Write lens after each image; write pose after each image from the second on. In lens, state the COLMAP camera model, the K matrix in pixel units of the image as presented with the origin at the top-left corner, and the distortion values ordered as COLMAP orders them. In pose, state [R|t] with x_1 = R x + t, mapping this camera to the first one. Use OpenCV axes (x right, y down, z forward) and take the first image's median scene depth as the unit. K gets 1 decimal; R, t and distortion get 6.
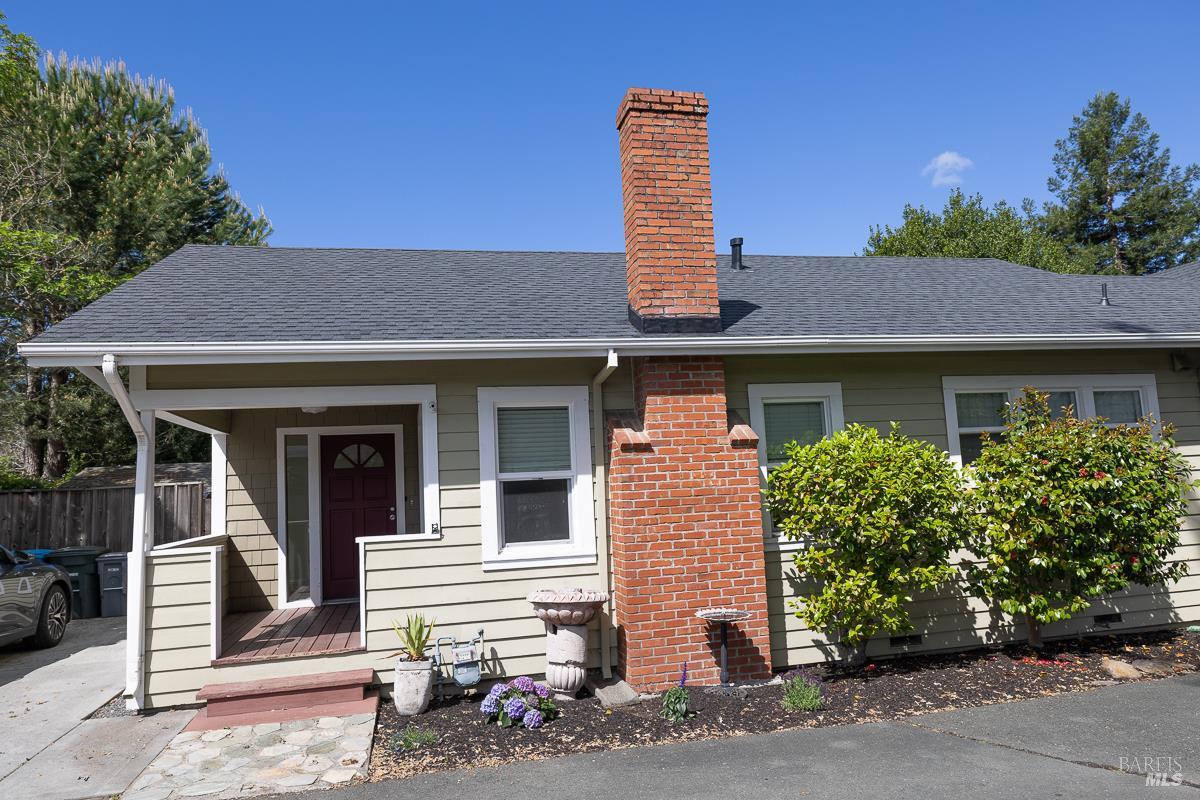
lens RADIAL K [[775.1, 0, 567.3], [0, 775.1, 404.4], [0, 0, 1]] dist [0.002401, -0.007657]
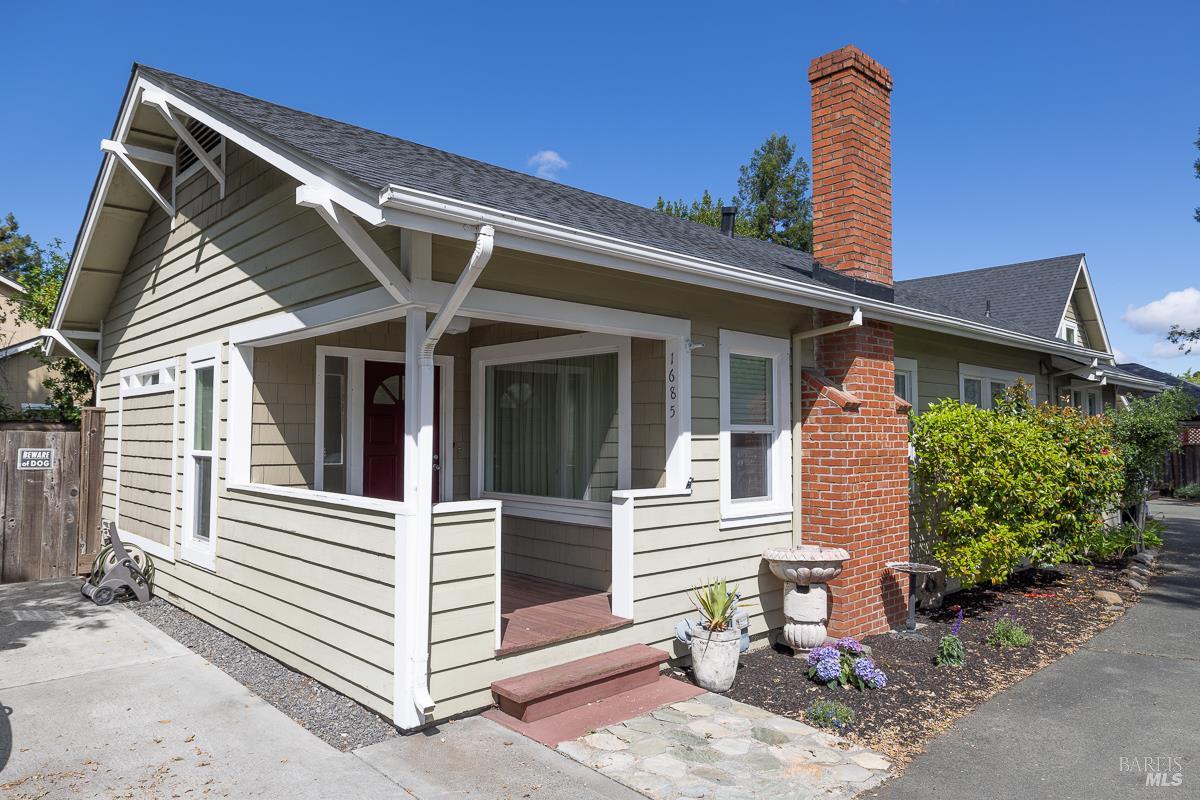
lens RADIAL K [[775.1, 0, 605.7], [0, 775.1, 400.0], [0, 0, 1]] dist [0.002401, -0.007657]
pose [[0.868276, 0.071457, 0.490909, -0.674381], [-0.095382, 0.995155, 0.023850, 0.052107], [-0.486826, -0.067532, 0.870885, 0.270155]]
